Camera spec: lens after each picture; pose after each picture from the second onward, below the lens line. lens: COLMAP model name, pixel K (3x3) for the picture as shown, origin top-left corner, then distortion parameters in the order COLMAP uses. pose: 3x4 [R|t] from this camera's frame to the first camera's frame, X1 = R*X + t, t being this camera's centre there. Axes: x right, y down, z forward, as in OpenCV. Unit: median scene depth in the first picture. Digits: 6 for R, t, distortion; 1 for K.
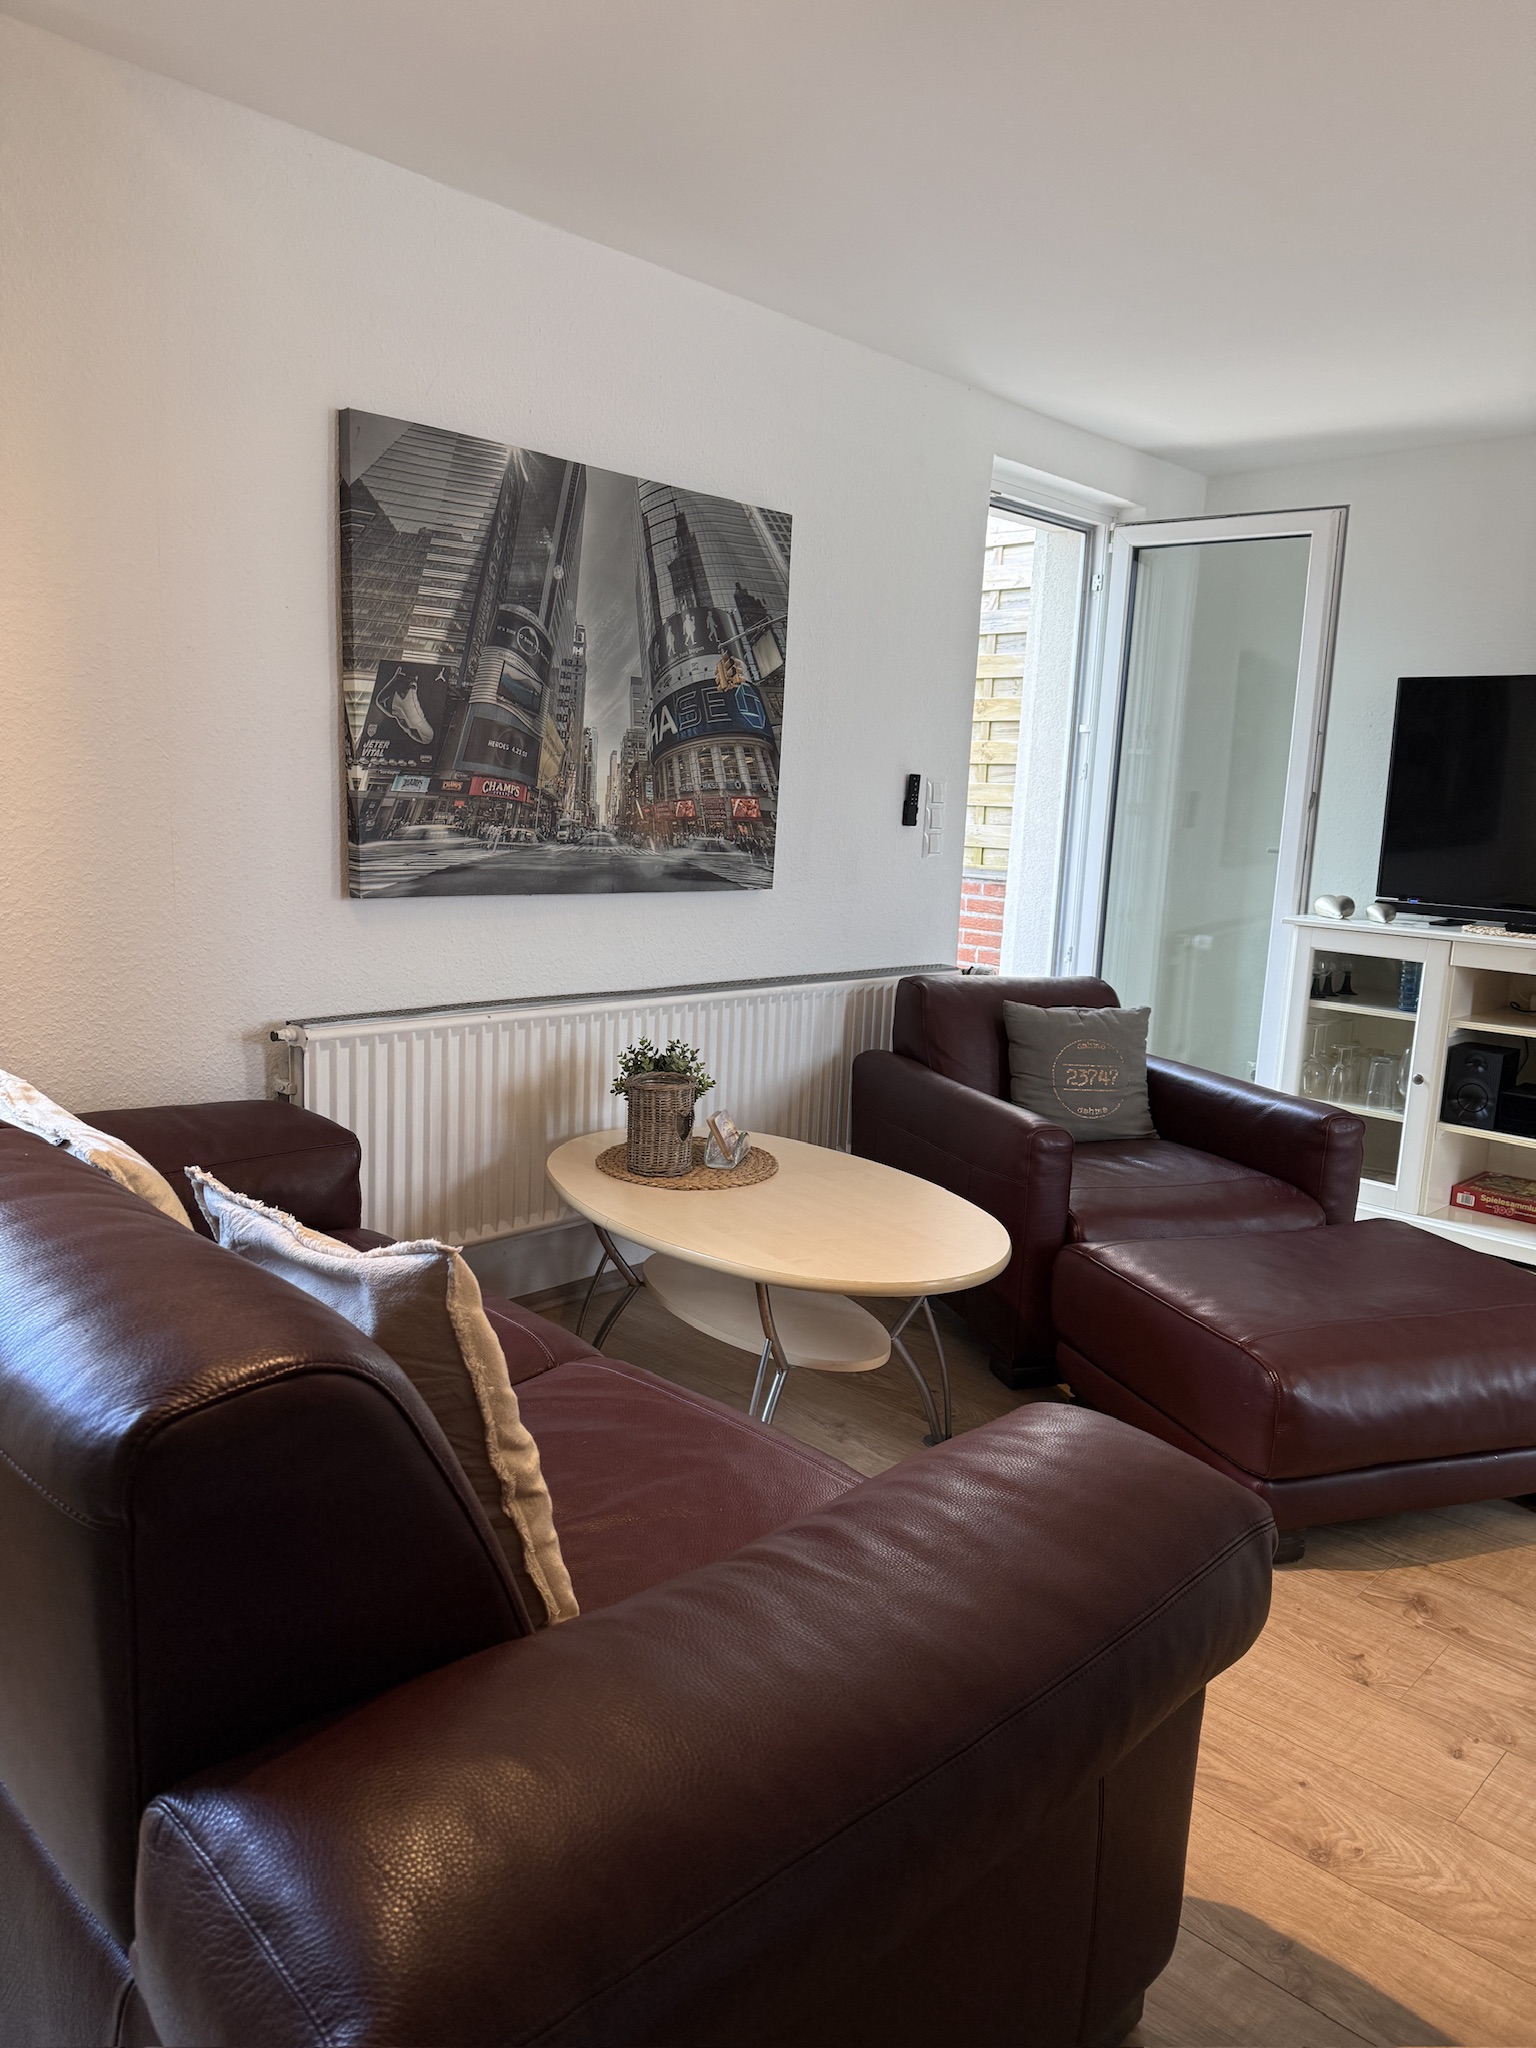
lens RADIAL K [[1441.8, 0, 774.0], [0, 1441.8, 1038.0], [0, 0, 1]] dist [-0.001080, -0.004788]
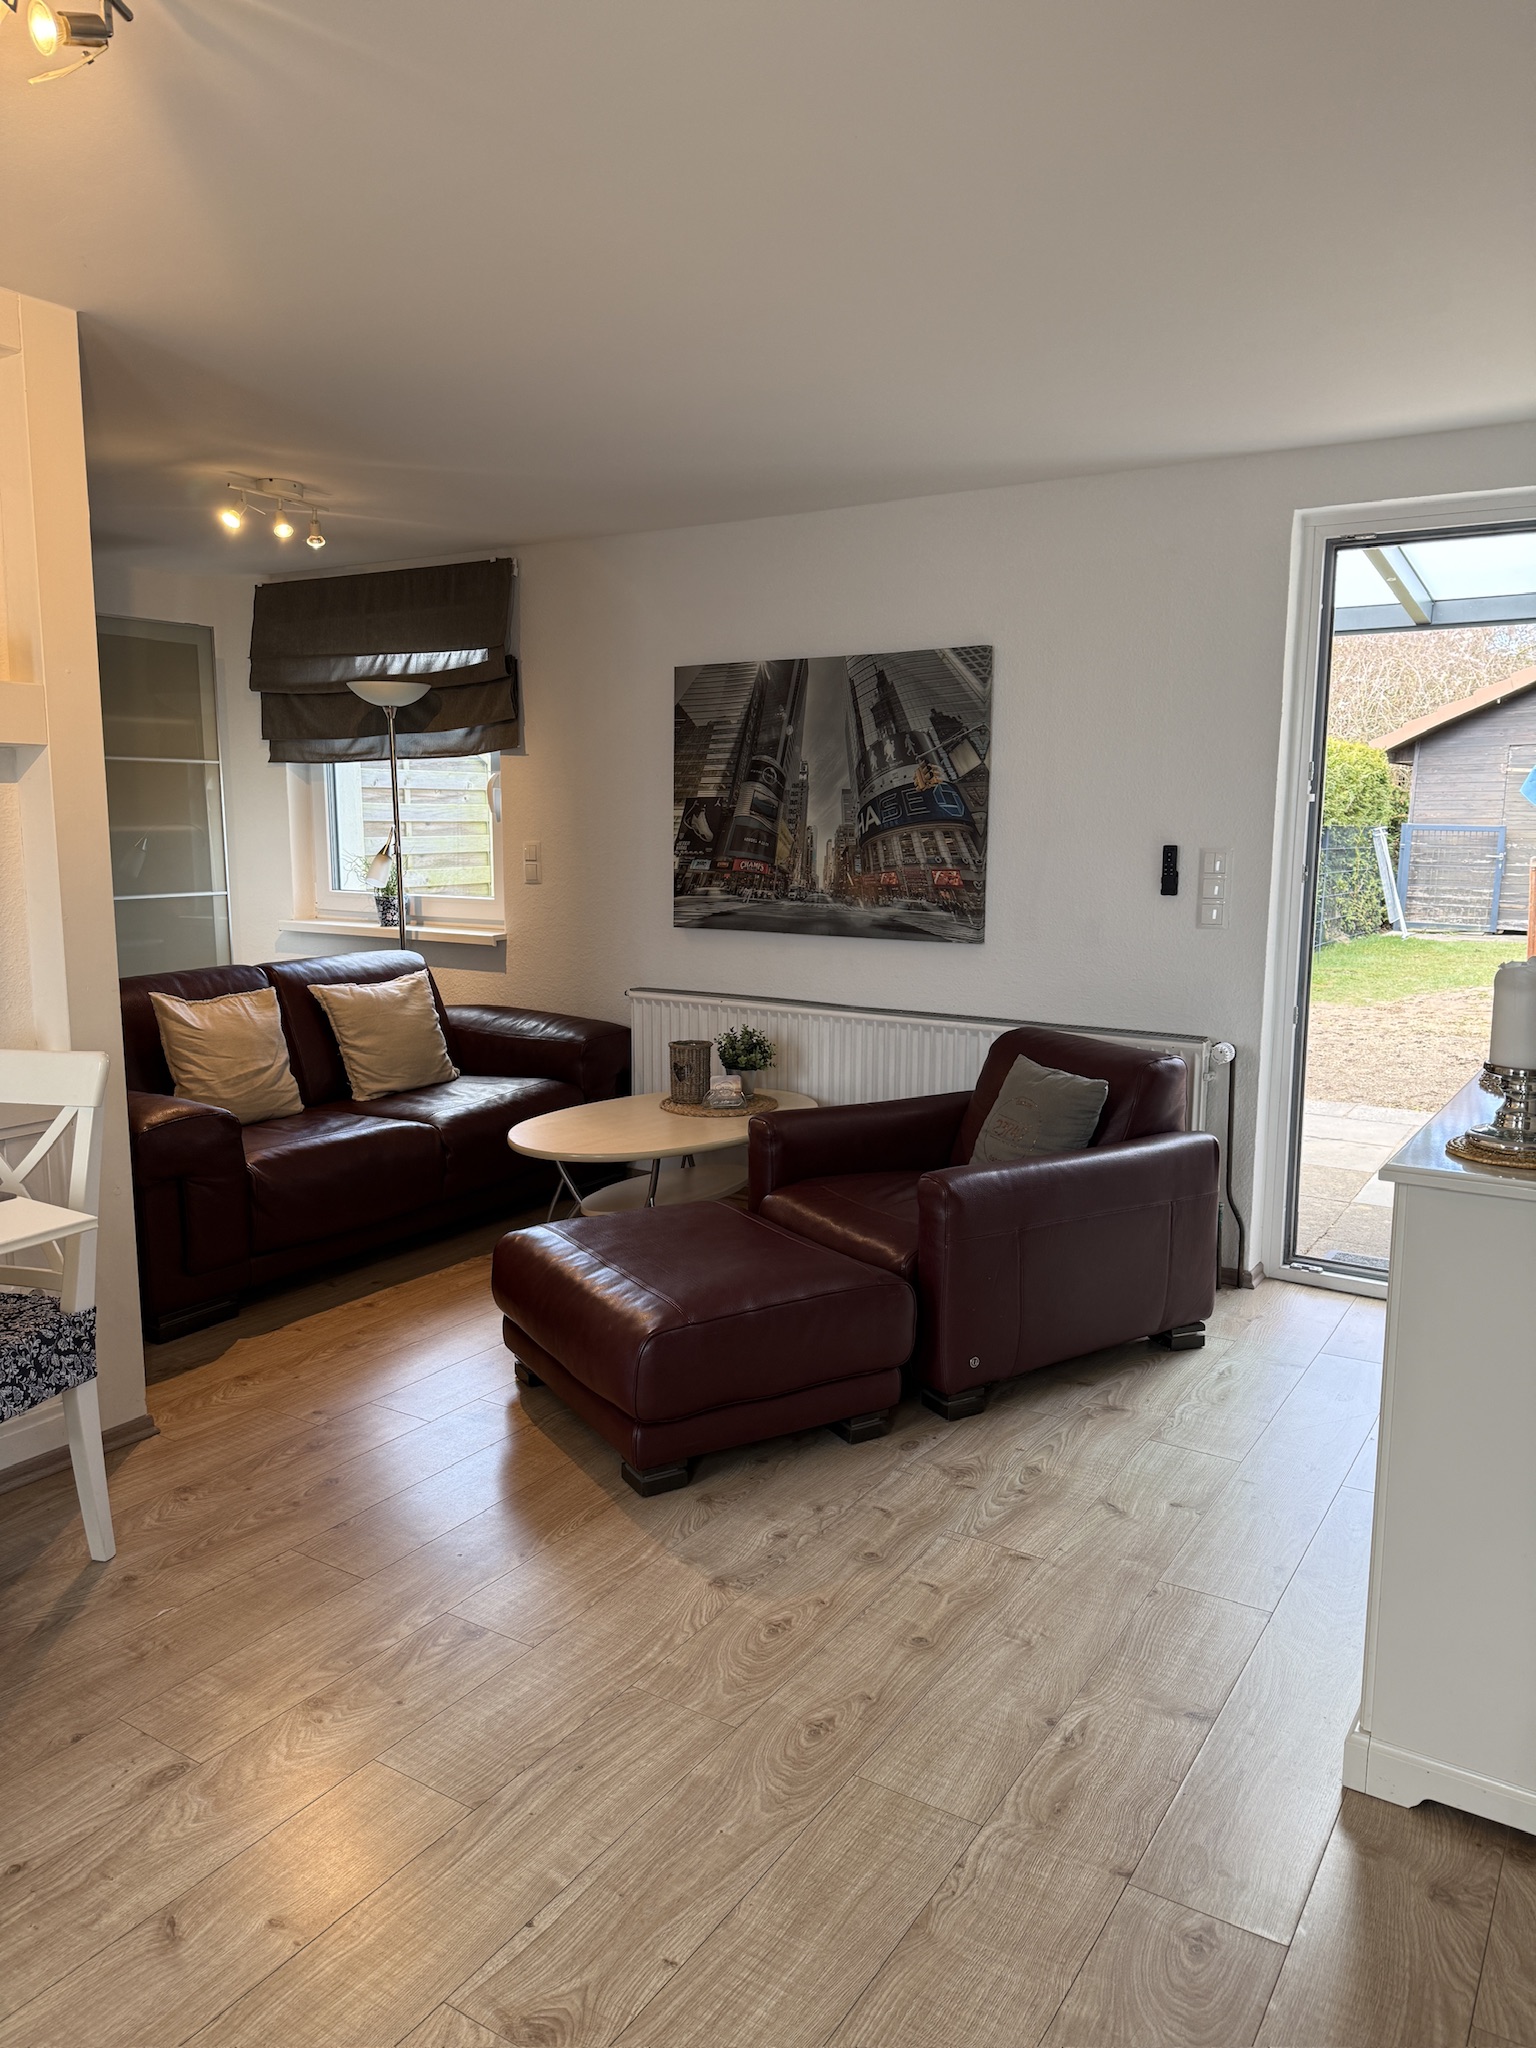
lens RADIAL K [[1441.8, 0, 772.8], [0, 1441.8, 1017.2], [0, 0, 1]] dist [-0.001080, -0.004788]
pose [[0.173355, 0.091815, -0.980570, 1.398460], [-0.157040, 0.985483, 0.064512, -0.109422], [0.972259, 0.142805, 0.185257, 0.718825]]
